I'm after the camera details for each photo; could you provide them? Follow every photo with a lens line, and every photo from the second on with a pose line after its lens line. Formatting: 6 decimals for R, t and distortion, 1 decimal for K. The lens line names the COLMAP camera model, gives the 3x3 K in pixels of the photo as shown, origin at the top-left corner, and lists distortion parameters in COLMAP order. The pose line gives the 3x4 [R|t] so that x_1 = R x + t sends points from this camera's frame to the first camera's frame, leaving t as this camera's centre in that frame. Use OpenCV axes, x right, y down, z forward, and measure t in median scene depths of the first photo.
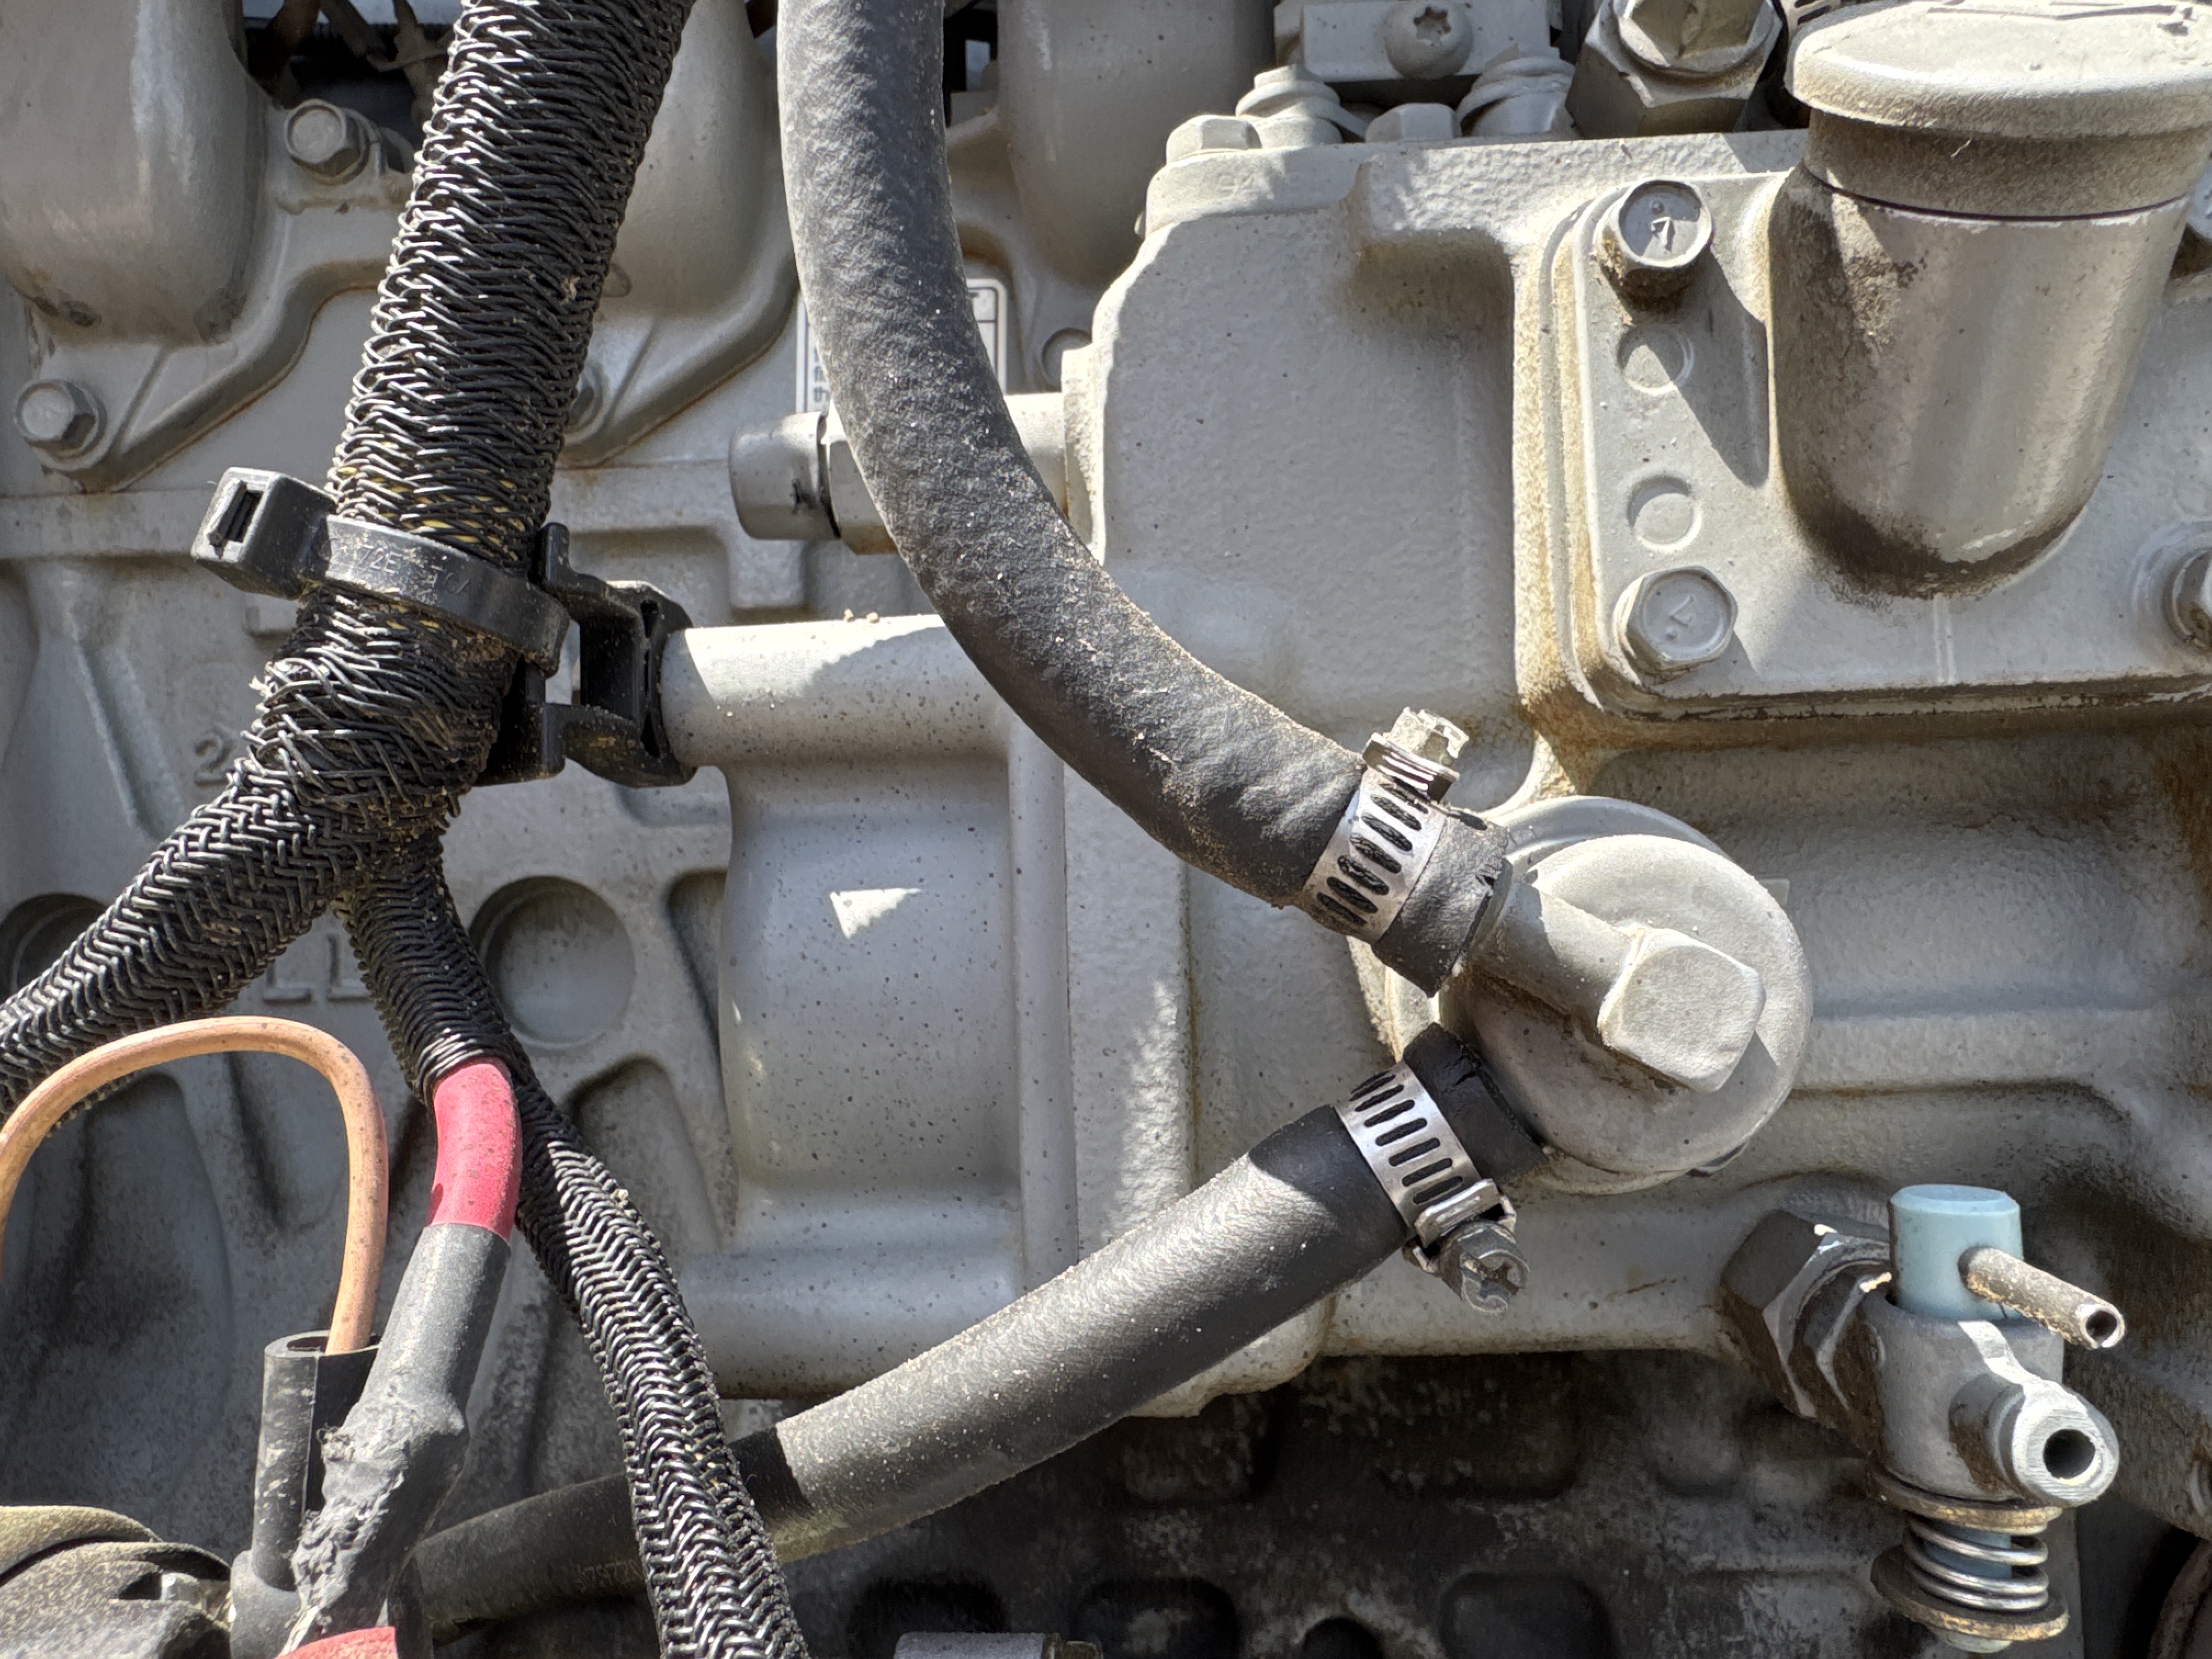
lens RADIAL K [[1562.8, 0, 1106.0], [0, 1562.8, 829.5], [0, 0, 1]] dist [-0.001937, -0.001447]
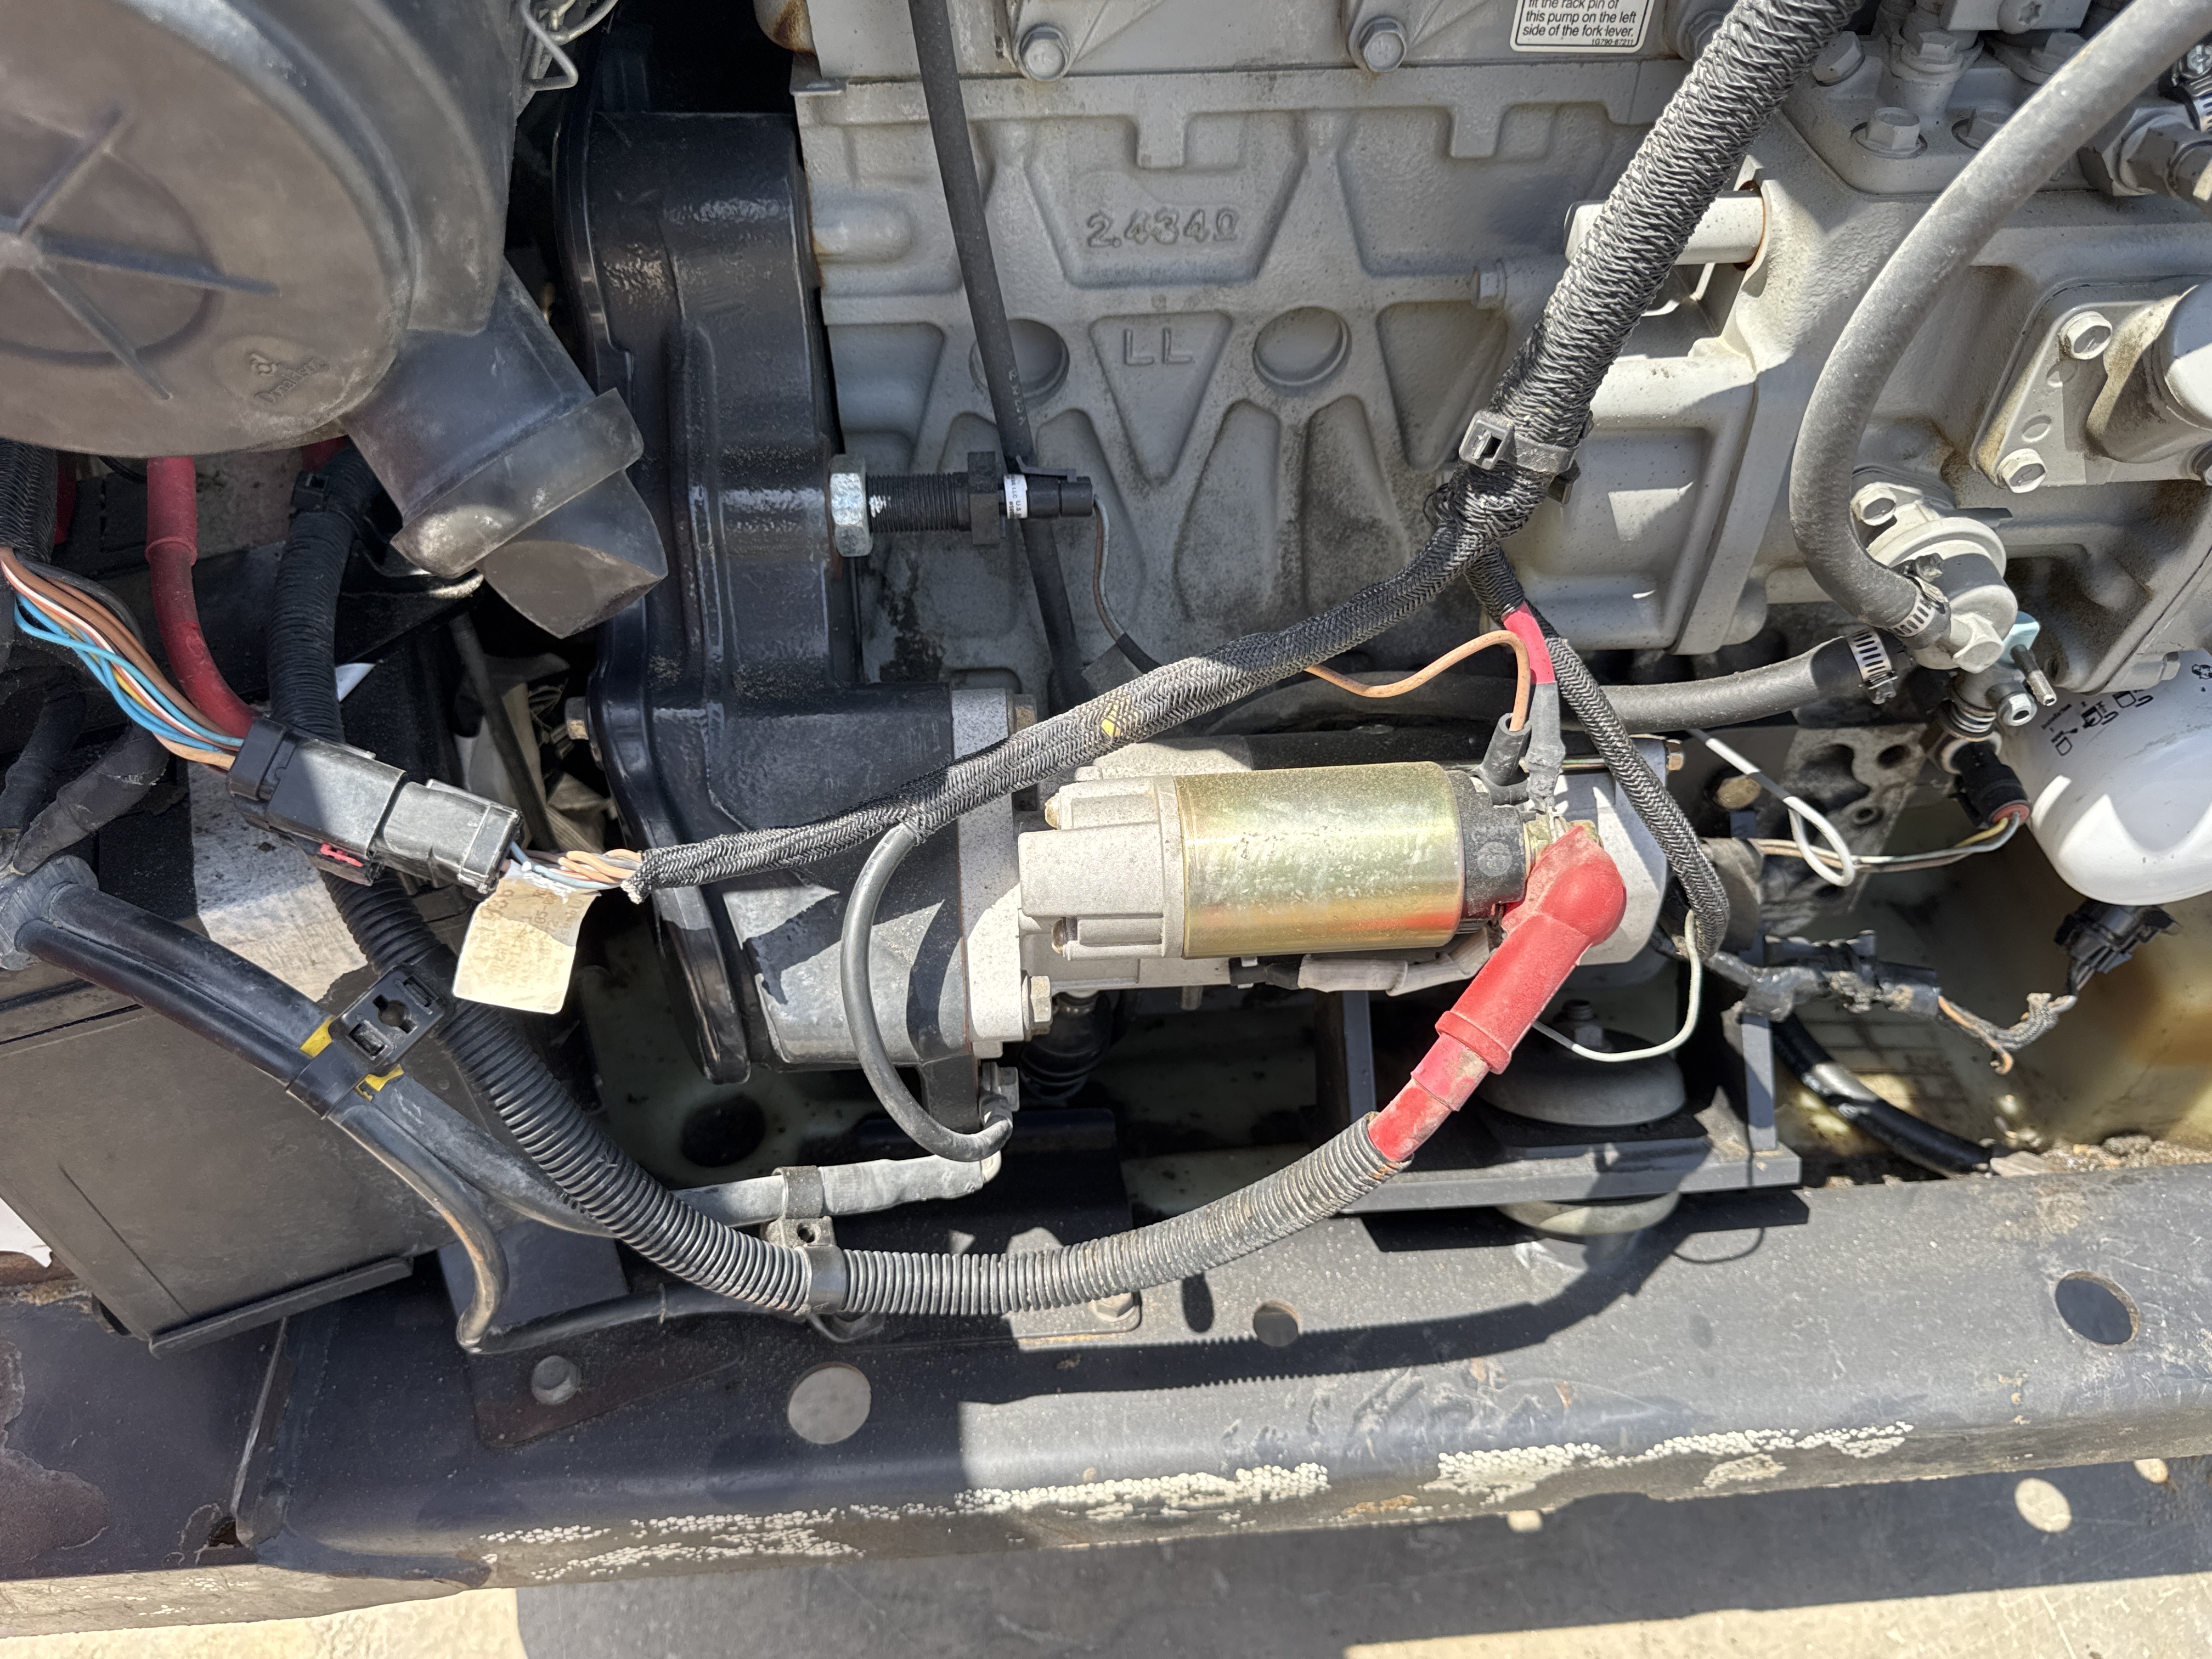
lens RADIAL K [[1734.7, 0, 1106.0], [0, 1734.7, 829.5], [0, 0, 1]] dist [0.025244, -0.000988]
pose [[0.990966, -0.060105, 0.119888, -1.486749], [-0.051670, 0.653821, 0.754883, -1.796549], [-0.123758, -0.754258, 0.644809, -1.101380]]
